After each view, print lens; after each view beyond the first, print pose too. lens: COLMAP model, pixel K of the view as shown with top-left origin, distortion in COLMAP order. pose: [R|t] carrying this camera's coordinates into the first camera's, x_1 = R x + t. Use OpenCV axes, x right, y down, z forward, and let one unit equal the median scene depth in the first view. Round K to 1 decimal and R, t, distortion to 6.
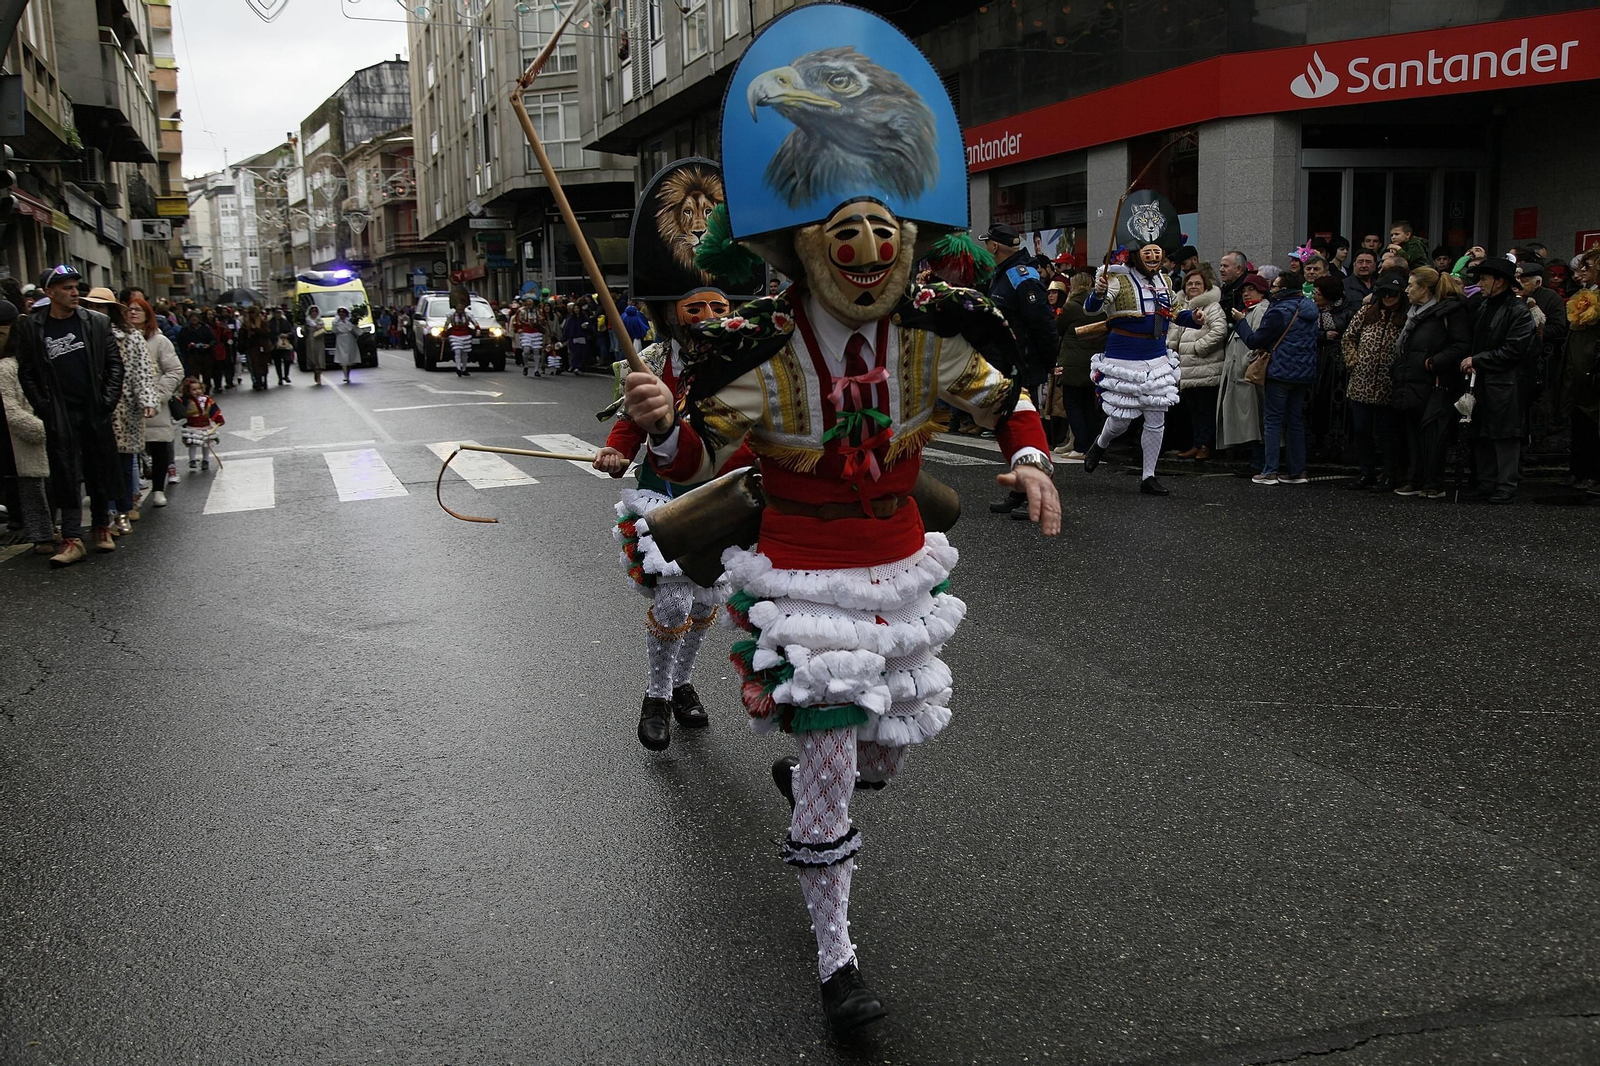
lens RADIAL K [[1680.3, 0, 800.0], [0, 1680.3, 533.0], [0, 0, 1]] dist [0.054265, 0.145512]
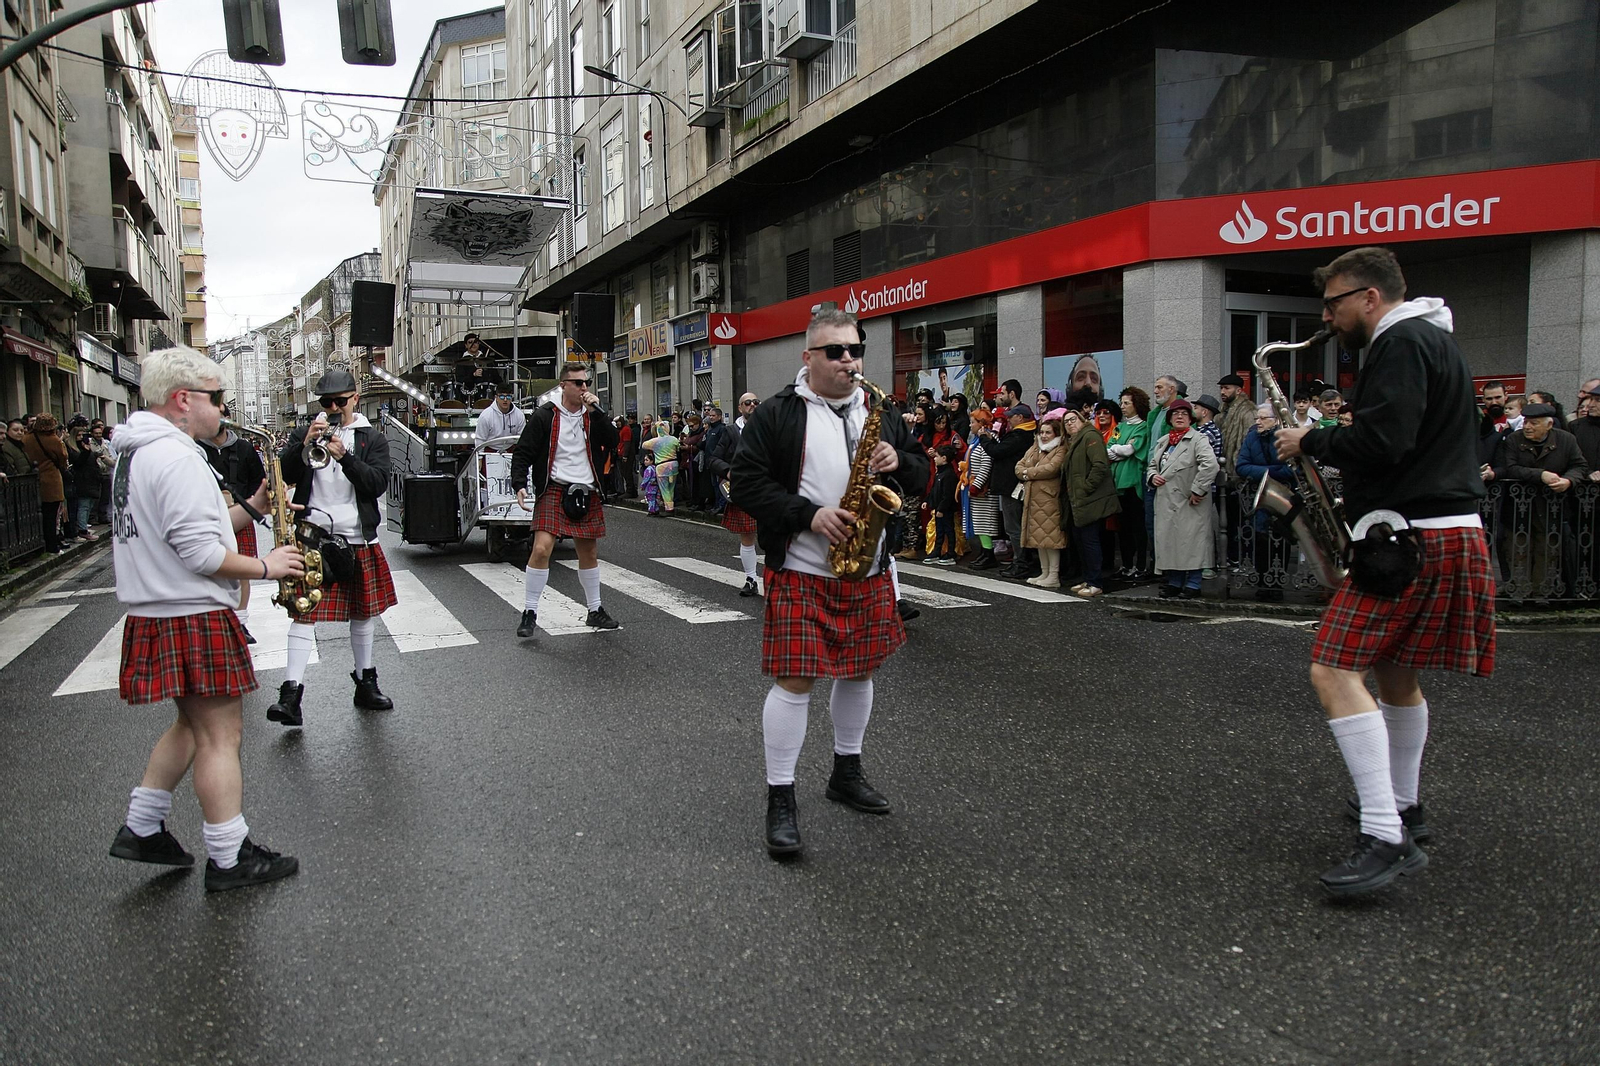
lens RADIAL K [[1215.2, 0, 809.2], [0, 1215.2, 555.4], [0, 0, 1]] dist [-0.109242, 0.104562]
pose [[0.993413, -0.004776, 0.114491, -0.012617], [0.008643, 0.999408, -0.033303, -0.010971], [-0.114264, 0.034073, 0.992866, 0.080853]]
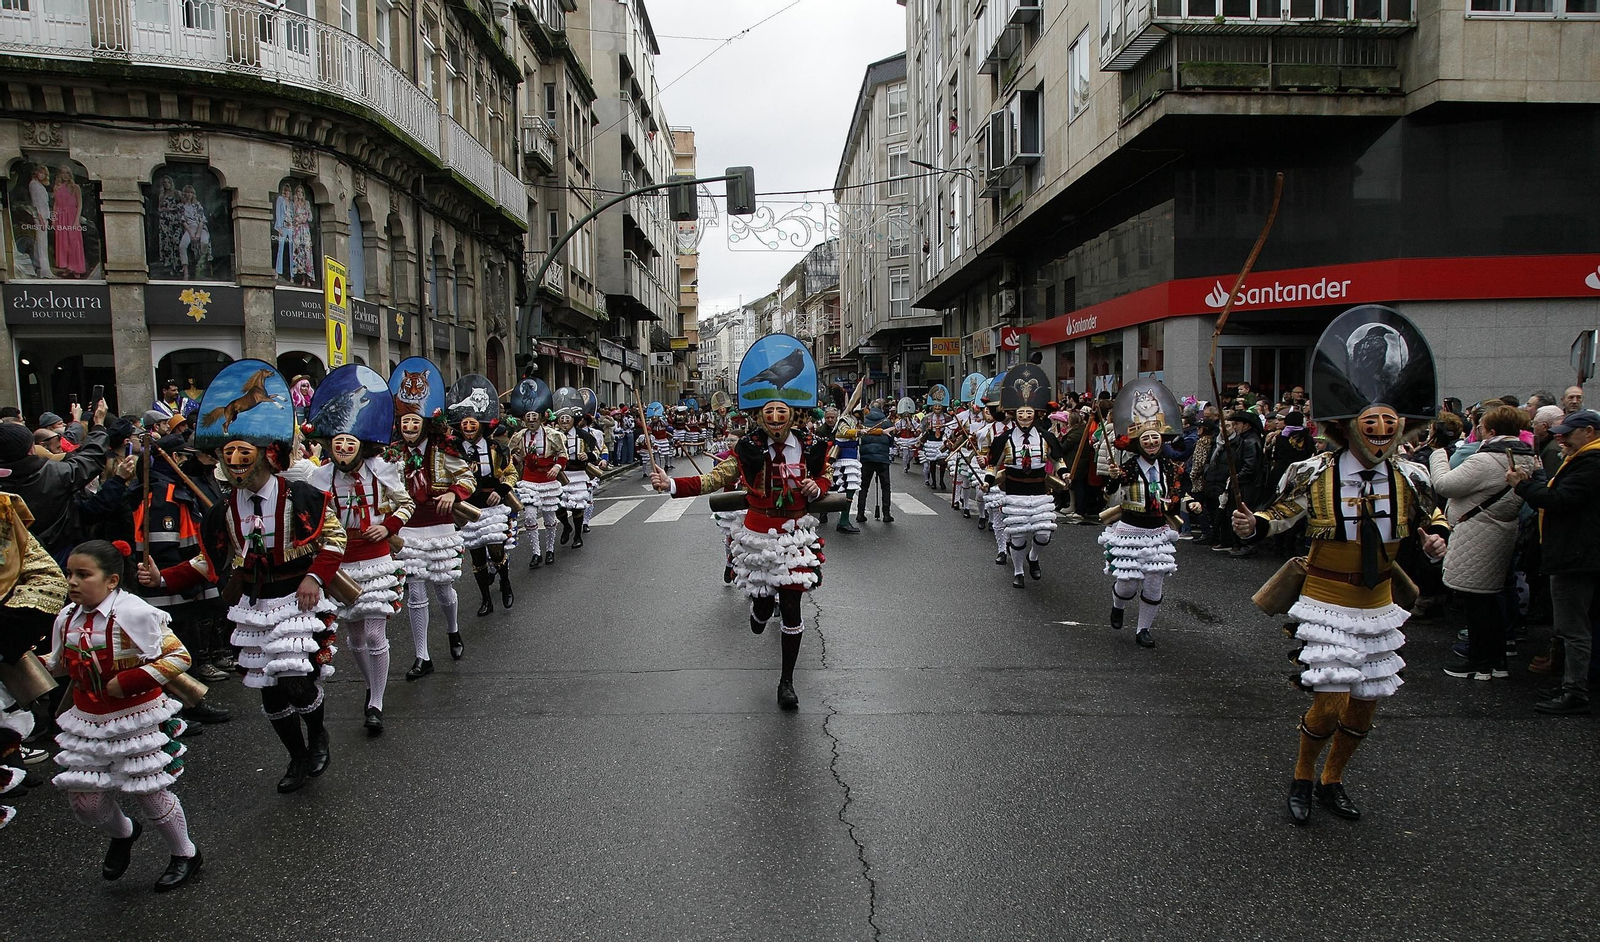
lens RADIAL K [[1198.1, 0, 798.6], [0, 1198.1, 537.3], [0, 0, 1]] dist [-0.003335, -0.000701]
pose [[0.962167, 0.038837, -0.269678, 0.060730], [-0.043669, 0.998975, -0.011938, 0.001952], [0.268938, 0.023263, 0.962876, -0.069193]]
